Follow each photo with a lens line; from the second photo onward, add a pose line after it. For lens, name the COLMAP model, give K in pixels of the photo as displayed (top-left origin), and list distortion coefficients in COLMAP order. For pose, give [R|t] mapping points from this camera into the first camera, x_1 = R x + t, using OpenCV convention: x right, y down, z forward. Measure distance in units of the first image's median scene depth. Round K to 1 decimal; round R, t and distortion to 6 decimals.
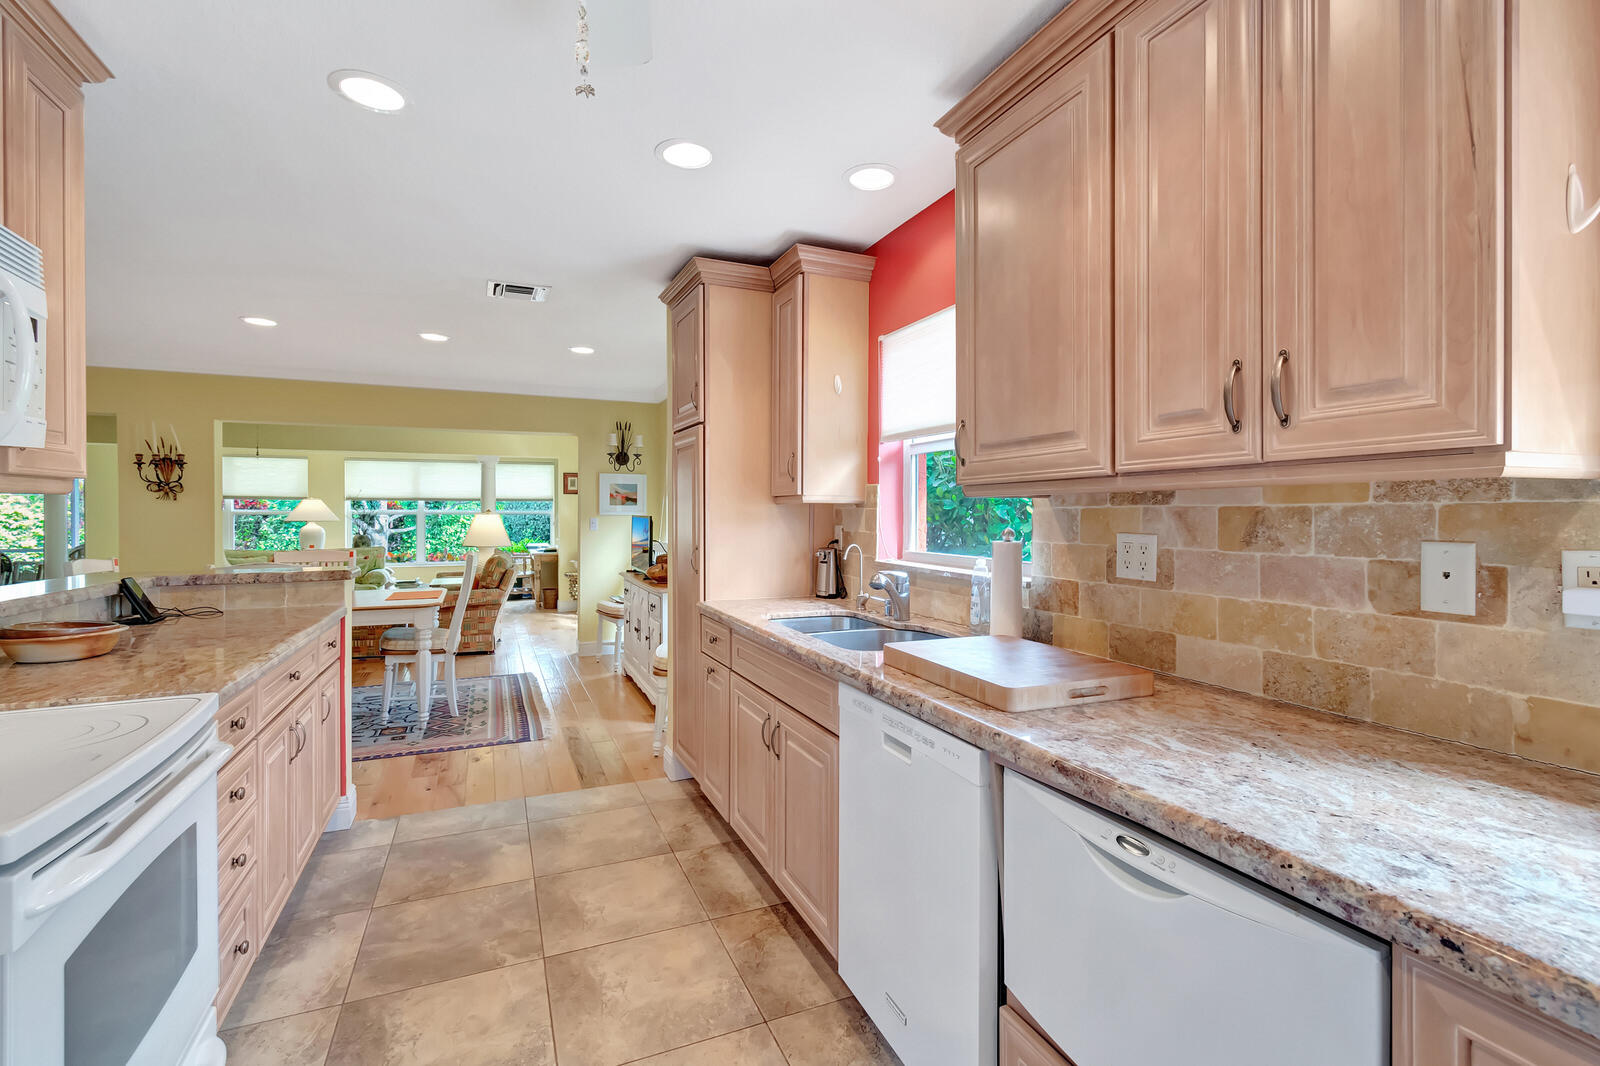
lens RADIAL K [[724.3, 0, 789.4], [0, 724.3, 517.2], [0, 0, 1]] dist [0.005026, -0.000015]
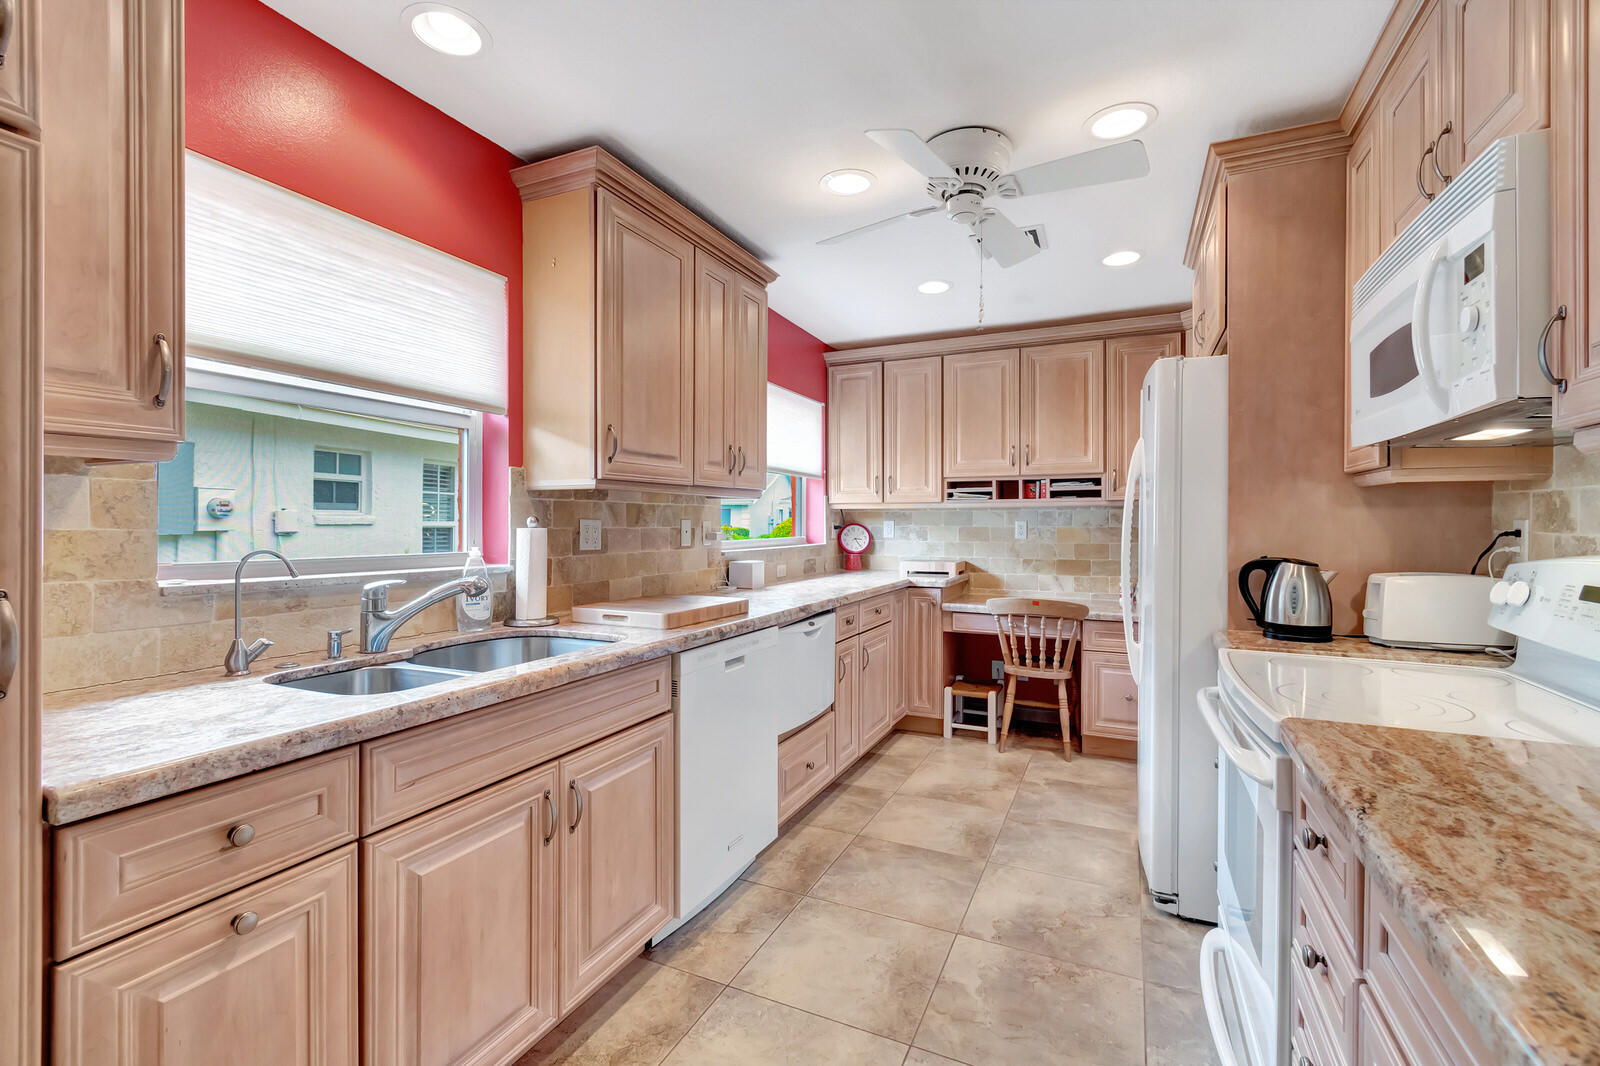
lens RADIAL K [[709.7, 0, 779.1], [0, 709.7, 524.3], [0, 0, 1]] dist [0.004763, -0.001146]
pose [[-0.662422, -0.004055, 0.749120, -0.383699], [0.000163, 0.999985, 0.005557, 0.010935], [-0.749131, 0.003803, -0.662411, 0.735478]]
